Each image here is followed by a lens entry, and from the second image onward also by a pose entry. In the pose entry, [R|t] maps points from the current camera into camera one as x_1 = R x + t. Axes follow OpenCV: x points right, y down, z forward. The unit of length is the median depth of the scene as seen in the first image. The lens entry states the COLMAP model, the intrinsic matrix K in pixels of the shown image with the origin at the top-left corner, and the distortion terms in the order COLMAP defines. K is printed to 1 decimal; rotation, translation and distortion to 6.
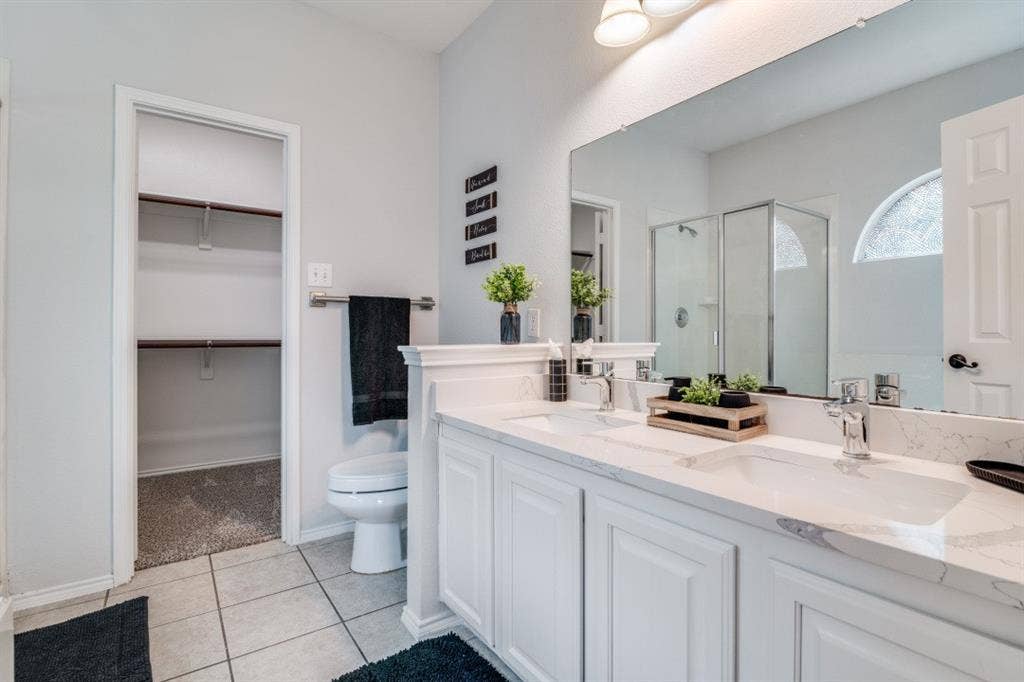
lens RADIAL K [[474.5, 0, 510.5], [0, 474.5, 337.2], [0, 0, 1]] dist [-0.019180, 0.001589]
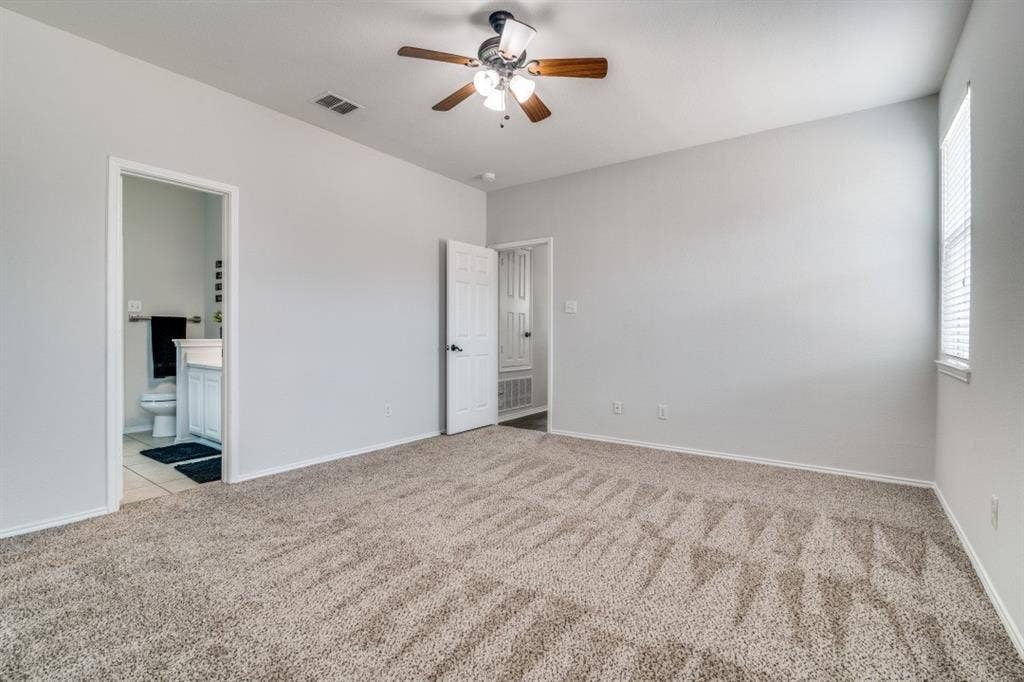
lens RADIAL K [[474.5, 0, 512.6], [0, 474.5, 336.5], [0, 0, 1]] dist [-0.019180, 0.001589]
pose [[0.950386, -0.006671, 0.311001, 0.526708], [0.006982, 0.999976, 0.000115, 0.010667], [-0.310994, 0.002062, 0.950410, -1.456282]]
